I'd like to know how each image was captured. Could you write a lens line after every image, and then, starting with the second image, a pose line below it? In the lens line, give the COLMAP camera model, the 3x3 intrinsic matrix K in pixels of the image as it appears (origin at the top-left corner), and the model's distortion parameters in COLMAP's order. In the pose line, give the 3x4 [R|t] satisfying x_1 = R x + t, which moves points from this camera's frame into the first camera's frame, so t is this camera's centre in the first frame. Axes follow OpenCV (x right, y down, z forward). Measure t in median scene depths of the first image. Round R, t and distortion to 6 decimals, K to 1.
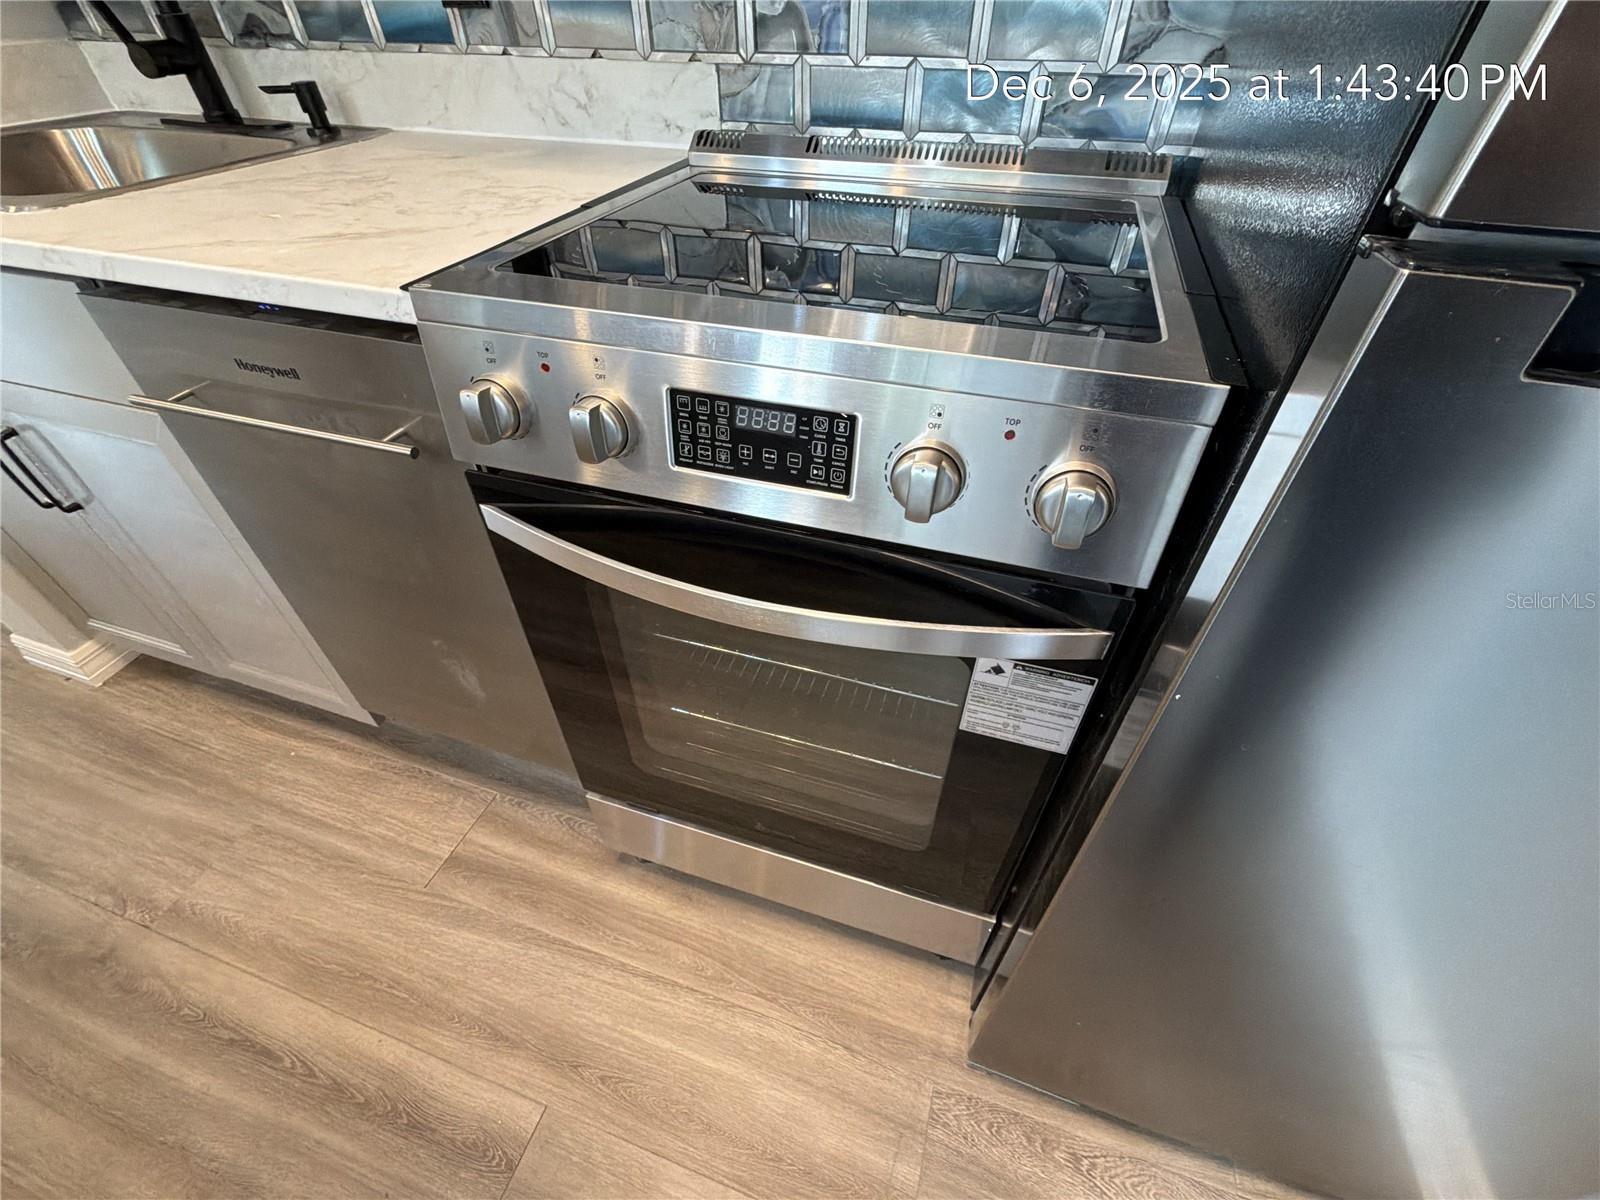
lens RADIAL K [[675.5, 0, 798.9], [0, 675.5, 602.8], [0, 0, 1]] dist [0.003487, -0.000663]
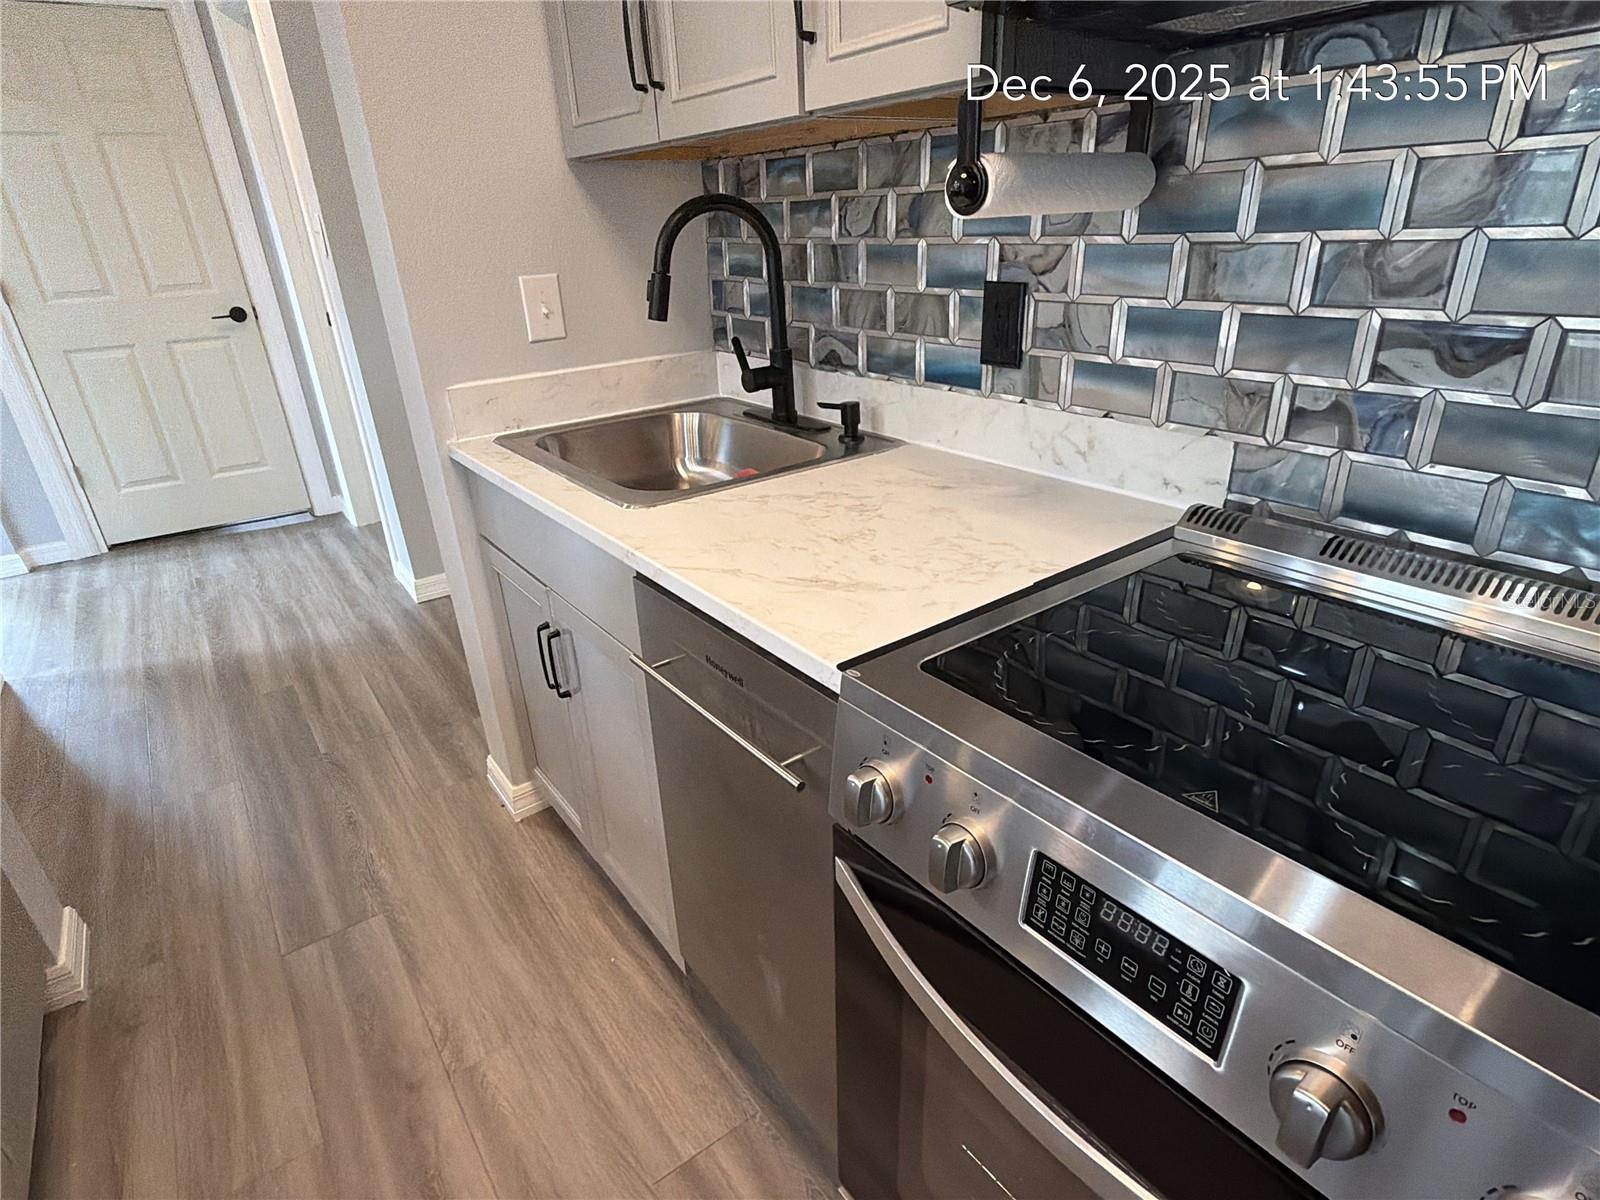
lens RADIAL K [[846.9, 0, 801.5], [0, 846.9, 604.8], [0, 0, 1]] dist [0.003554, -0.000667]
pose [[0.820801, 0.208152, -0.531938, 0.049724], [-0.359064, 0.912270, -0.197071, -0.150163], [0.444250, 0.352756, 0.823532, -0.123184]]
